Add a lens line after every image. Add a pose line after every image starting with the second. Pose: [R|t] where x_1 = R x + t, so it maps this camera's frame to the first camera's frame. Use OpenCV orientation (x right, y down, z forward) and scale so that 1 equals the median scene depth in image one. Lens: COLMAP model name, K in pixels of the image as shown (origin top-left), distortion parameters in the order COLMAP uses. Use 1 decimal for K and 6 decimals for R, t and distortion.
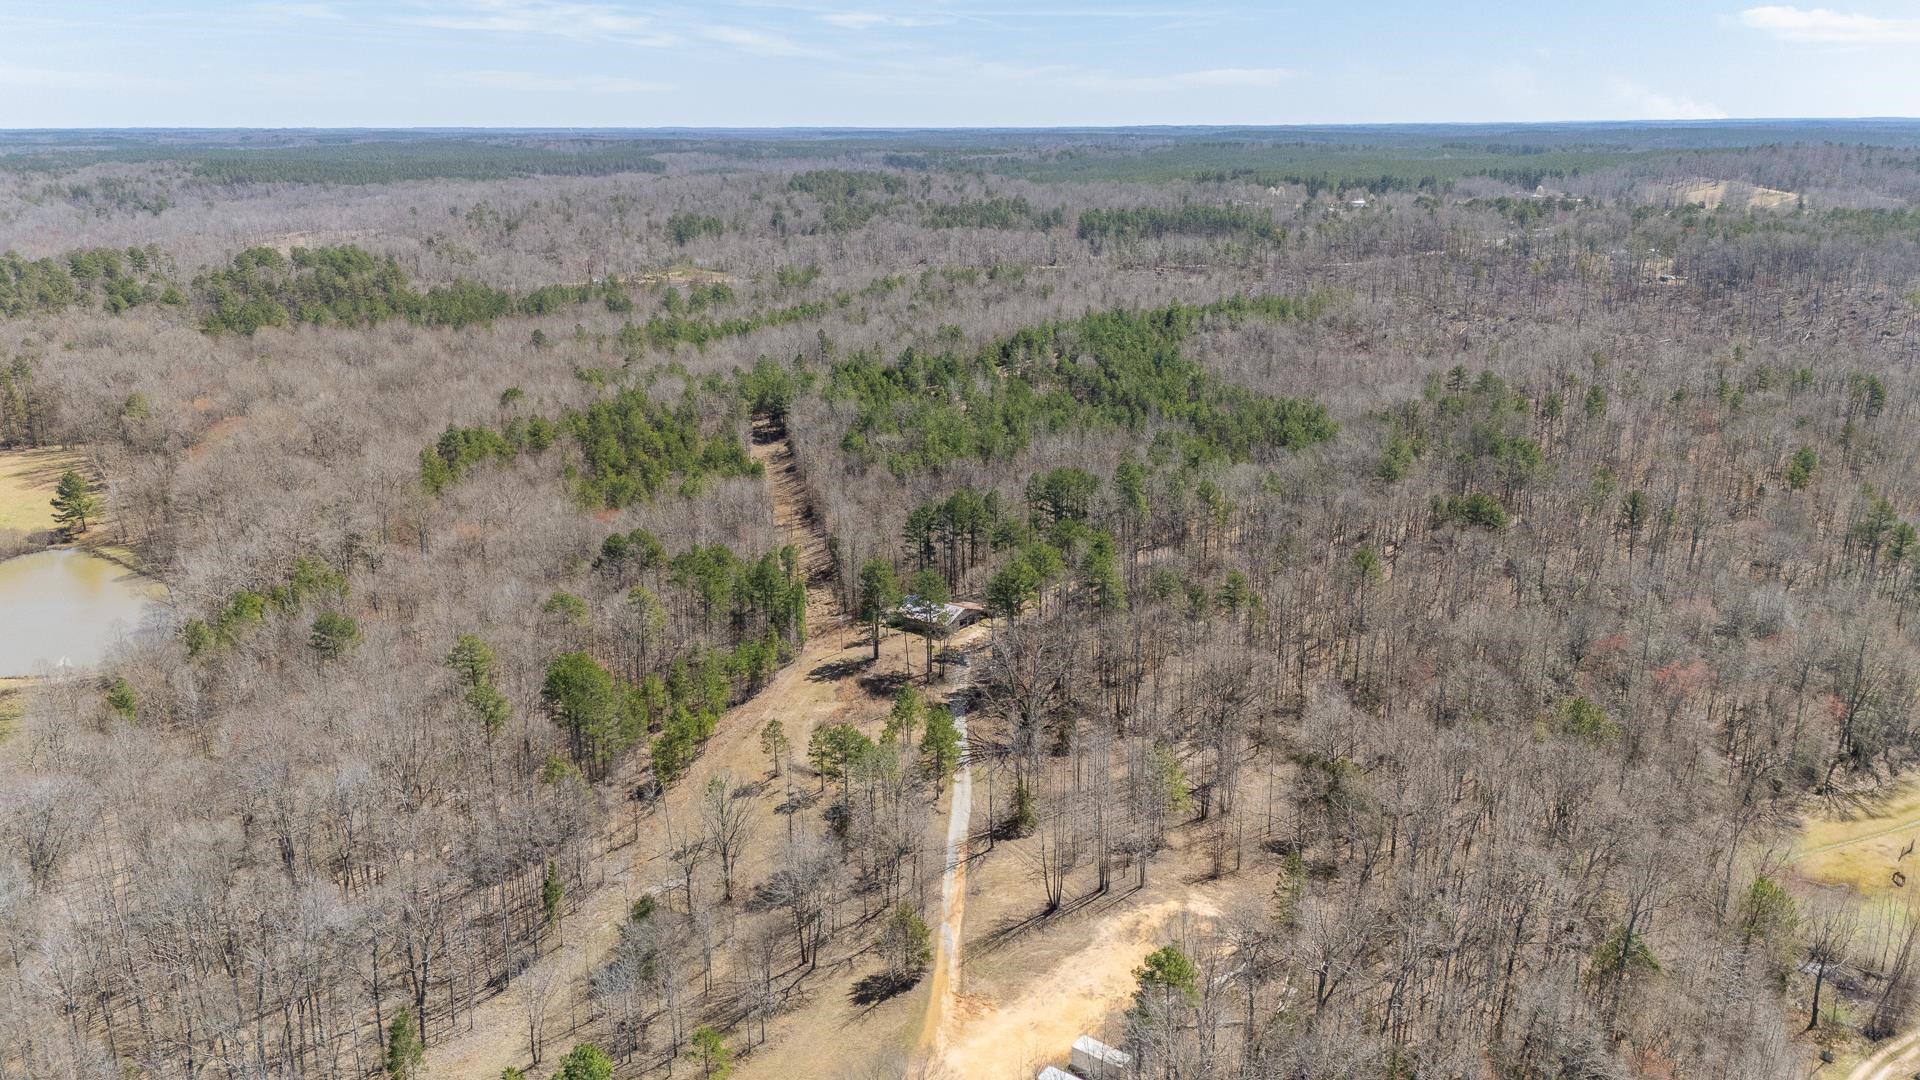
lens RADIAL K [[1411.0, 0, 969.7], [0, 1411.0, 541.1], [0, 0, 1]] dist [0.071454, -0.072228]
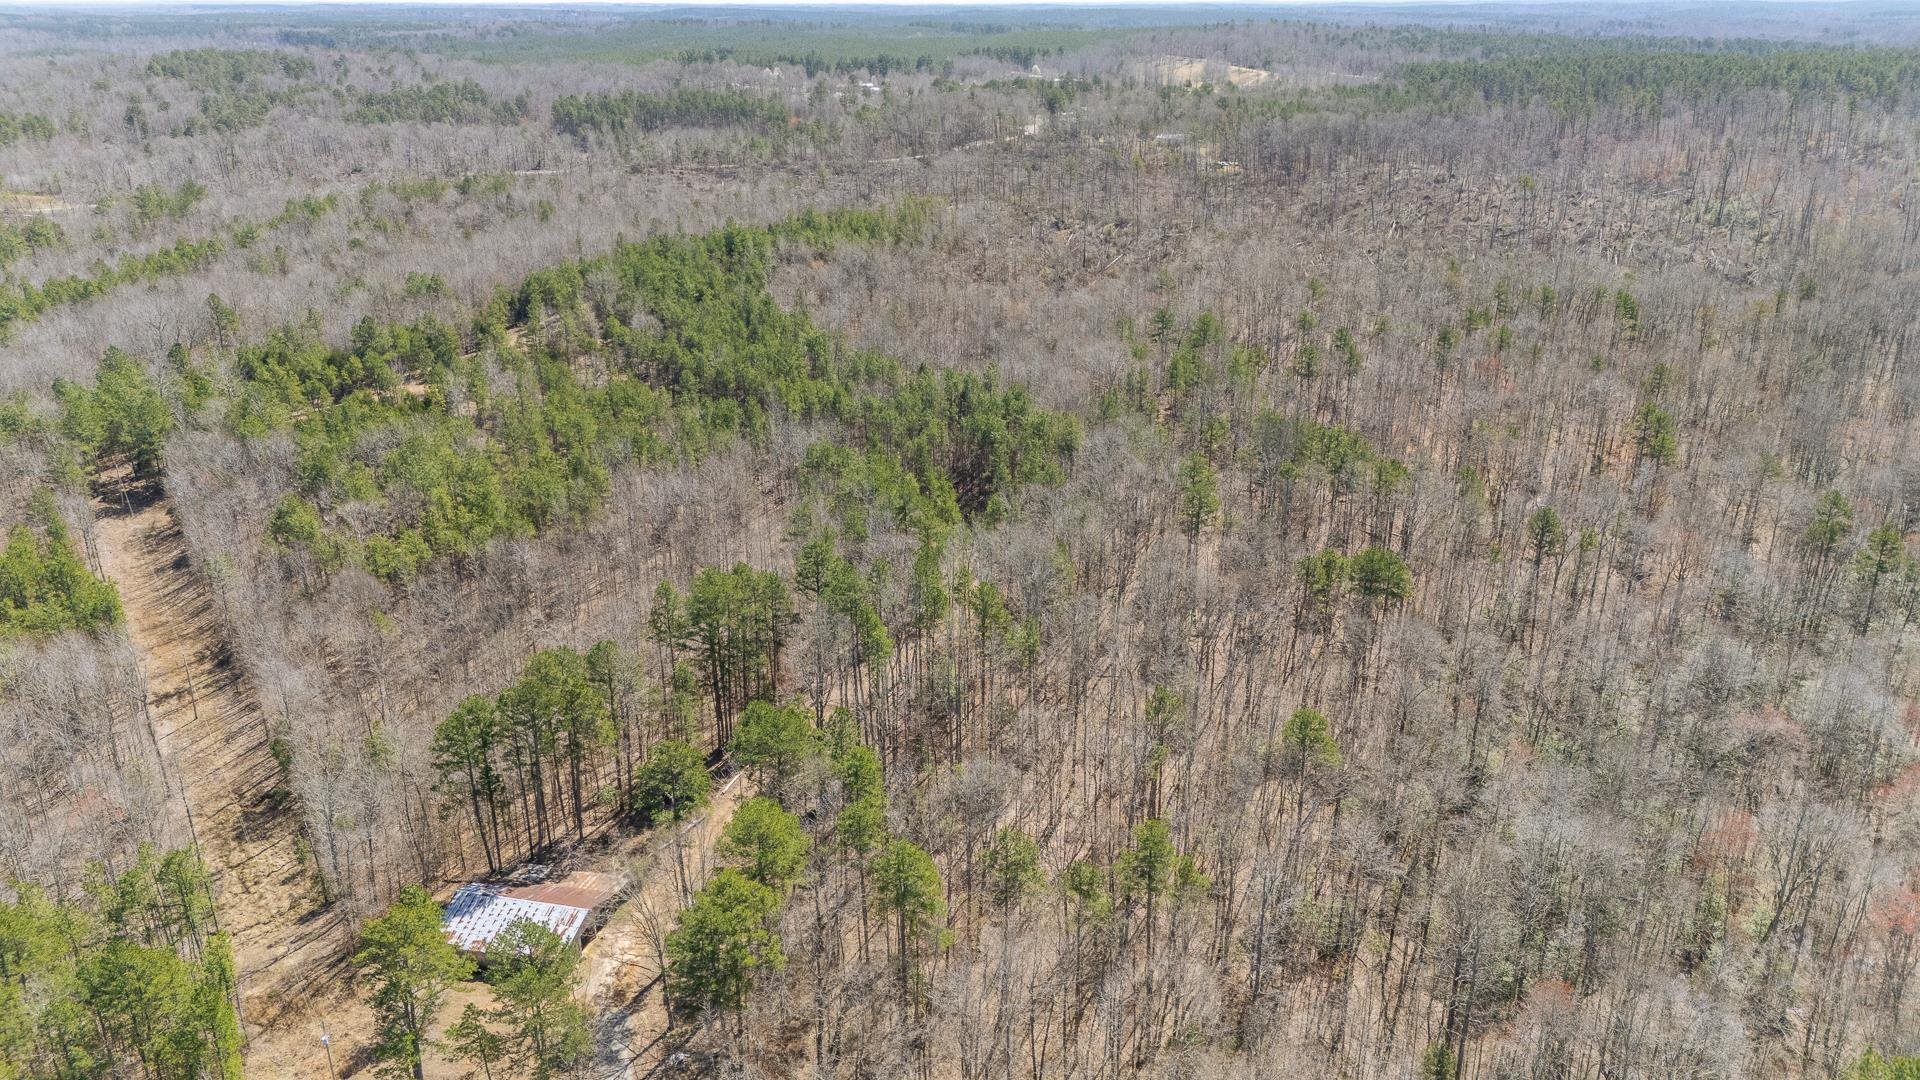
lens RADIAL K [[1411.0, 0, 958.2], [0, 1411.0, 520.0], [0, 0, 1]] dist [0.071454, -0.072228]
pose [[0.934102, -0.120480, 0.336064, -0.014823], [0.099132, 0.991850, 0.080042, -0.052329], [-0.342968, -0.041453, 0.938432, 0.209778]]
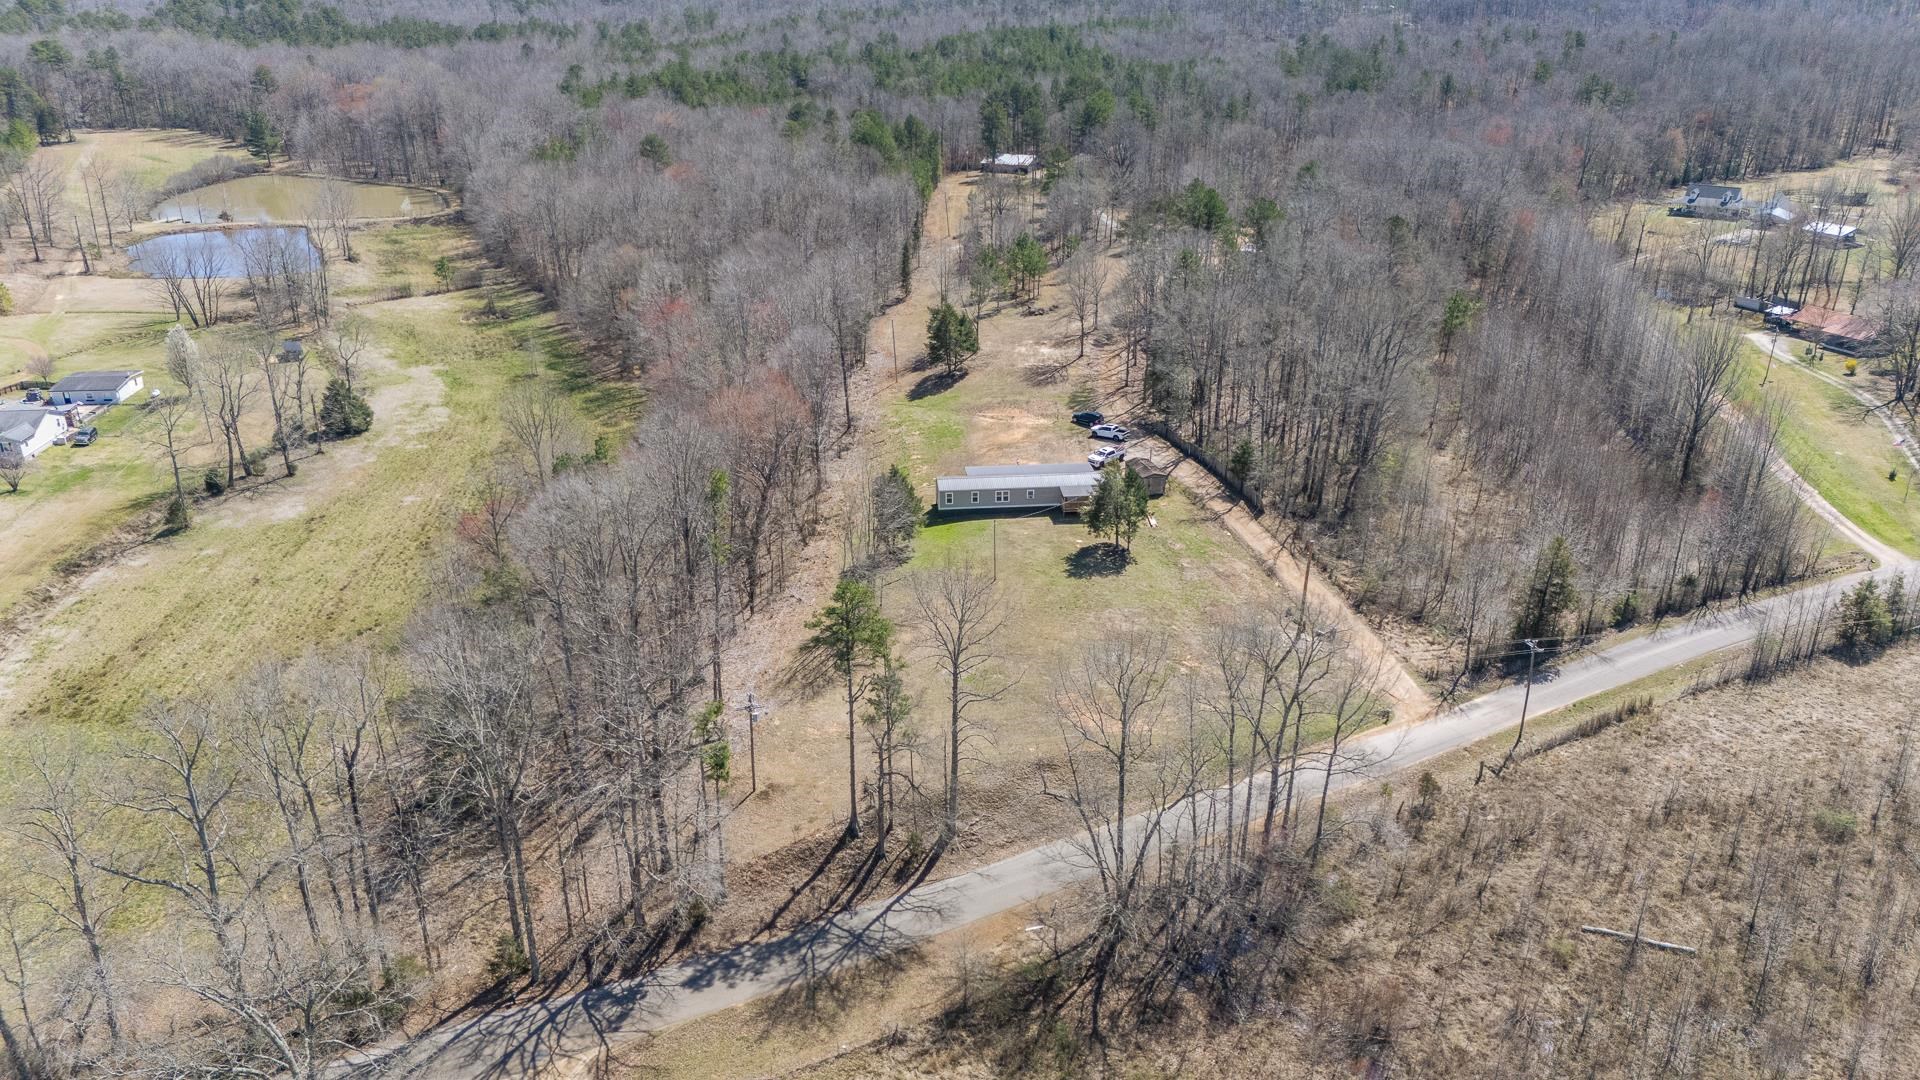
lens RADIAL K [[1411.0, 0, 972.3], [0, 1411.0, 570.6], [0, 0, 1]] dist [0.071454, -0.072228]
pose [[0.980166, -0.075555, 0.183212, -0.162401], [0.053017, 0.990747, 0.124939, 0.126196], [-0.190957, -0.112747, 0.975102, -0.207979]]
